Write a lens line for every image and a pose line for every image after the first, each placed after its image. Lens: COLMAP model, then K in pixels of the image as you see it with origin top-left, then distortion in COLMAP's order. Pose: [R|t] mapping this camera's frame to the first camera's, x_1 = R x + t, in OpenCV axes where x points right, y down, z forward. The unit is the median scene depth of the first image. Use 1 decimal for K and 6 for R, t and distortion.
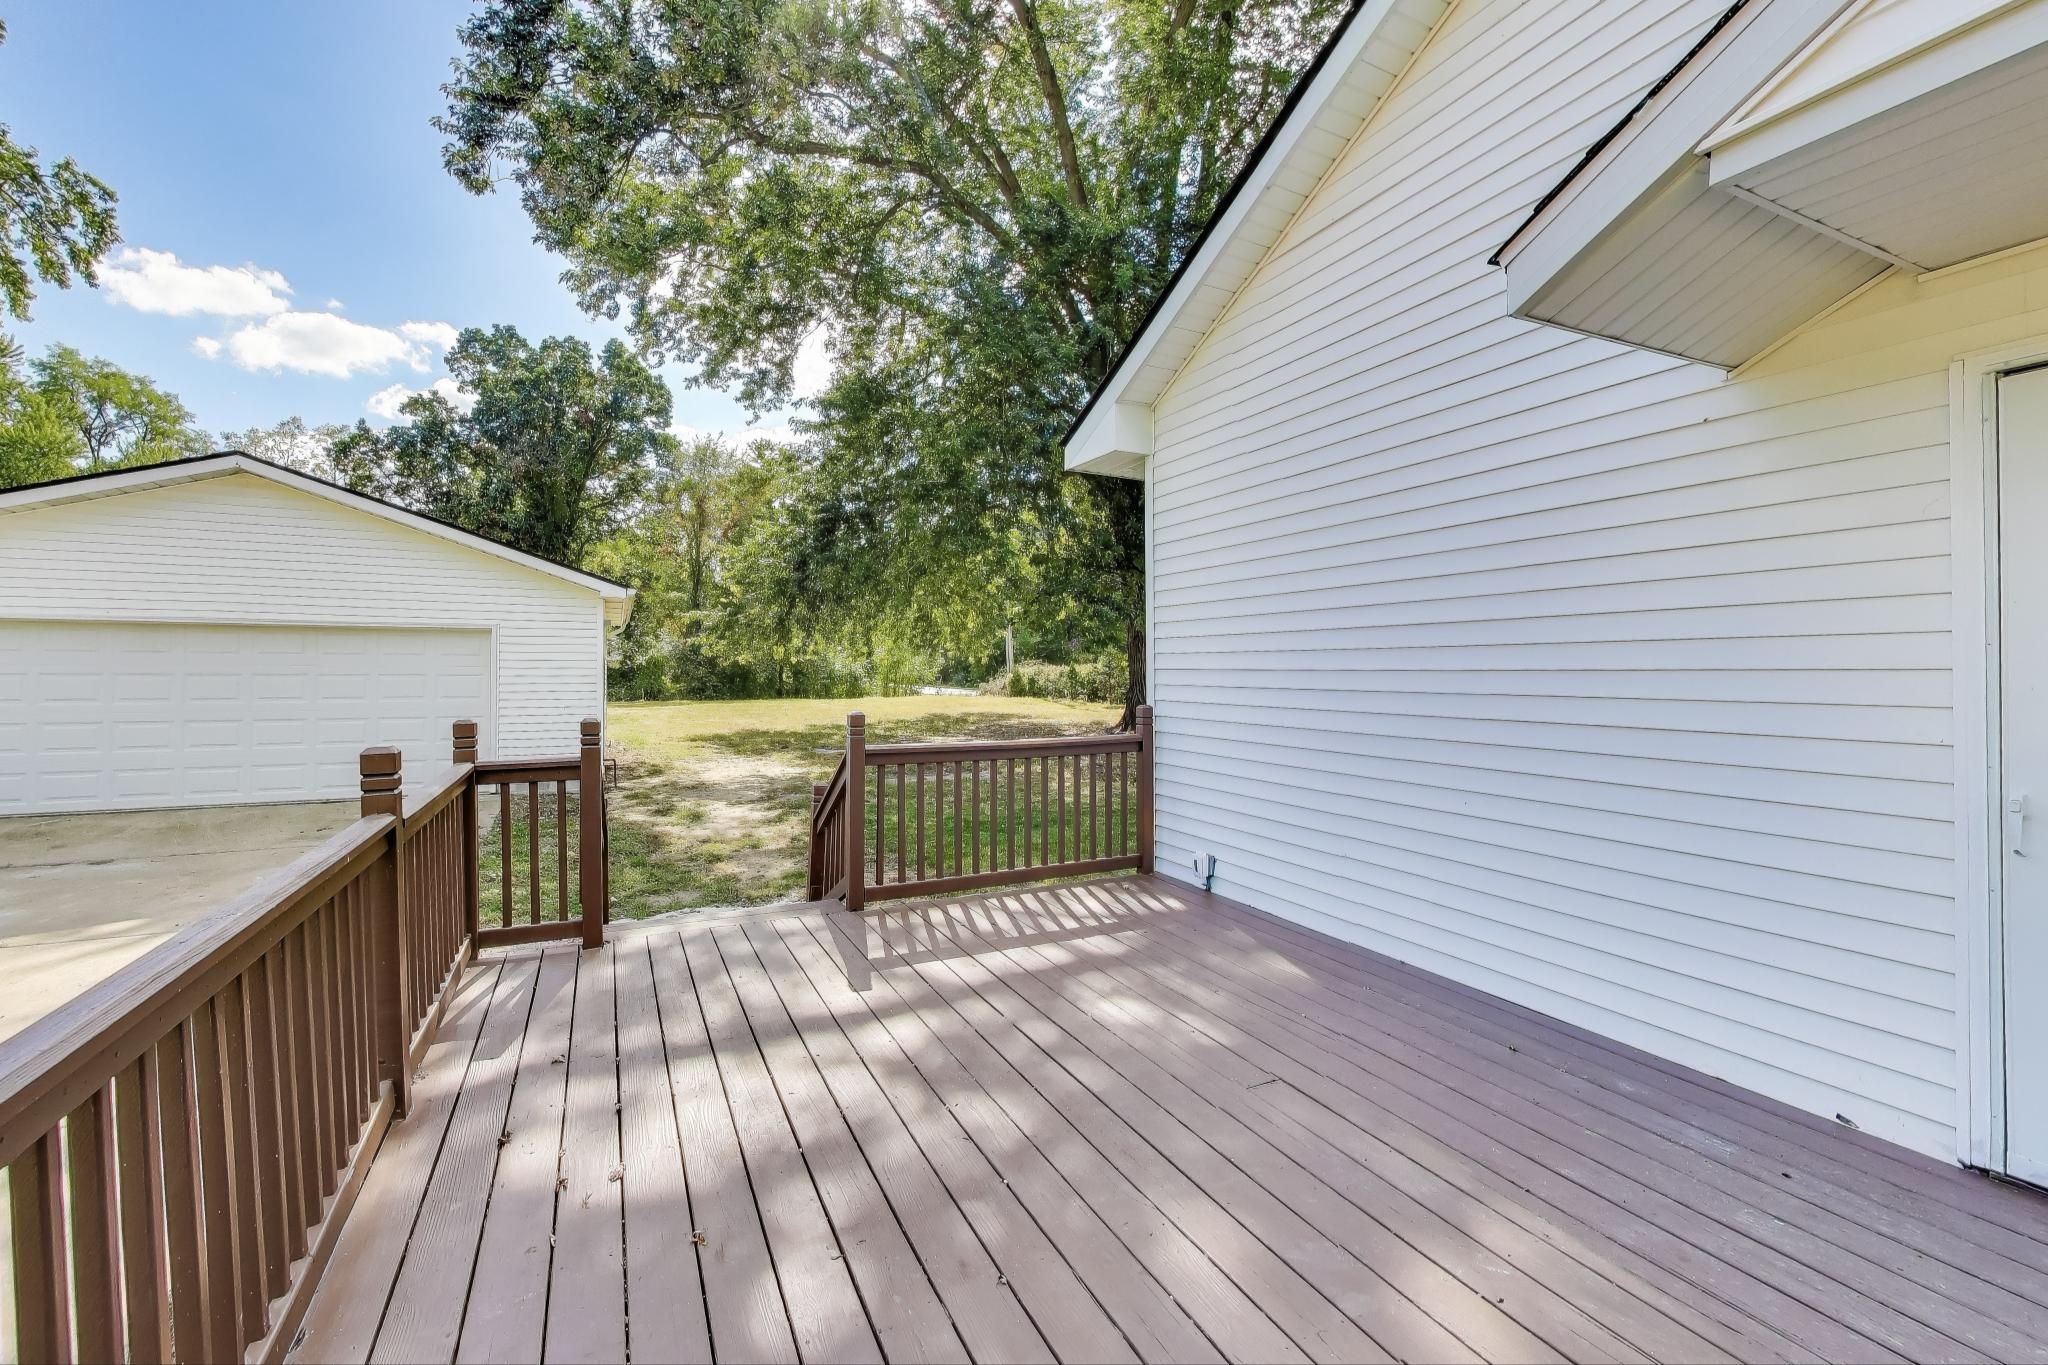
lens RADIAL K [[815.5, 0, 1030.8], [0, 815.5, 673.5], [0, 0, 1]] dist [0.000434, 0.000181]
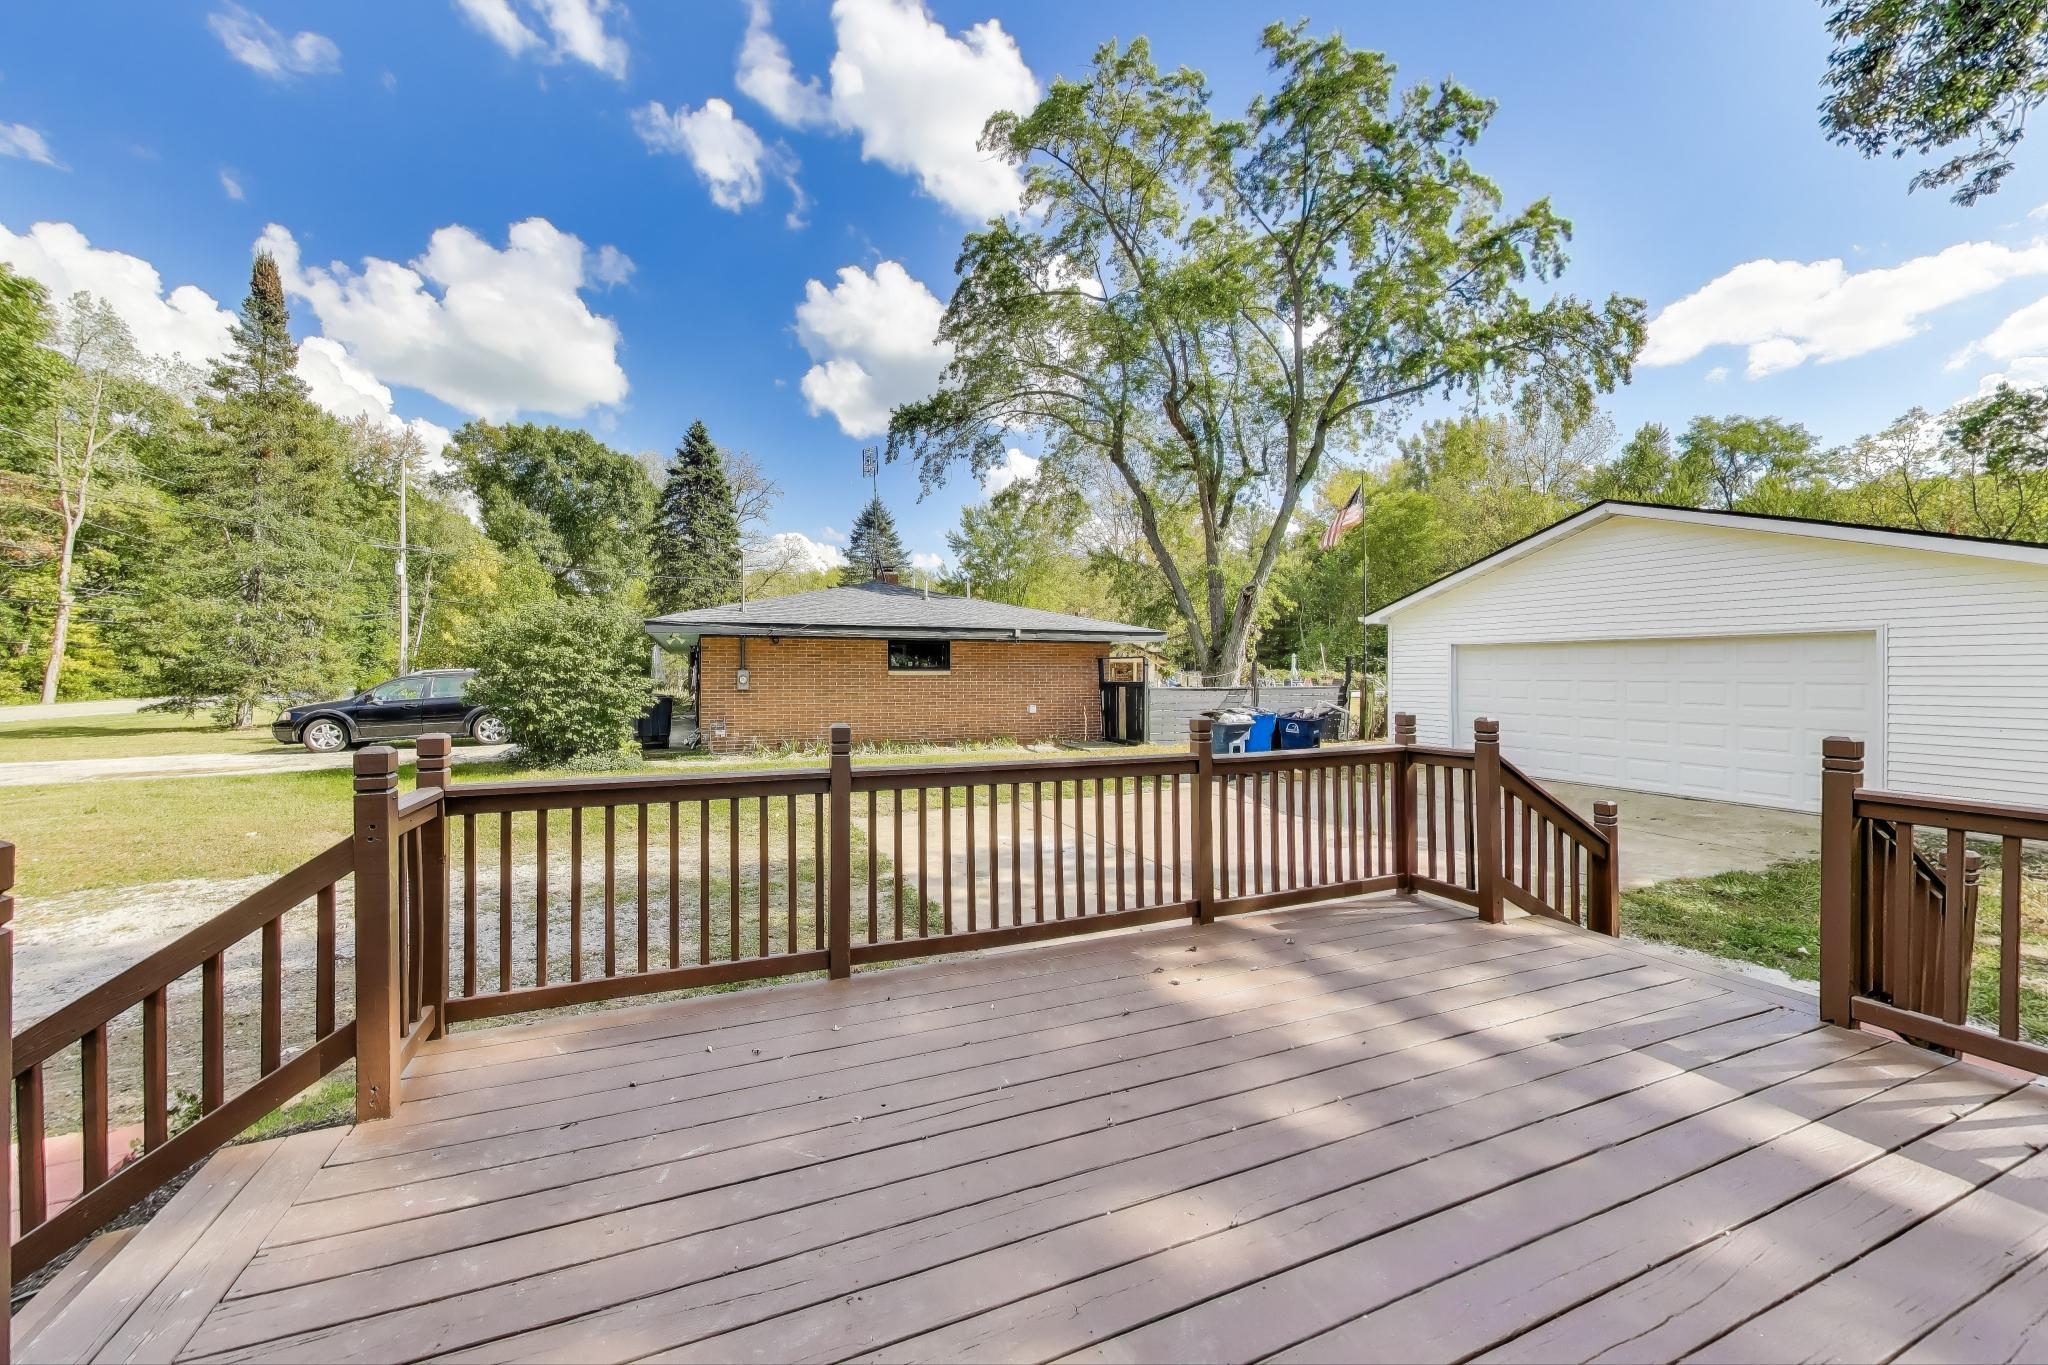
lens RADIAL K [[815.5, 0, 1030.8], [0, 815.5, 673.5], [0, 0, 1]] dist [0.000434, 0.000181]
pose [[-0.060624, -0.006859, -0.998137, 0.664397], [-0.007606, 0.999951, -0.006410, 0.006033], [0.998132, 0.007203, -0.060673, 0.465465]]
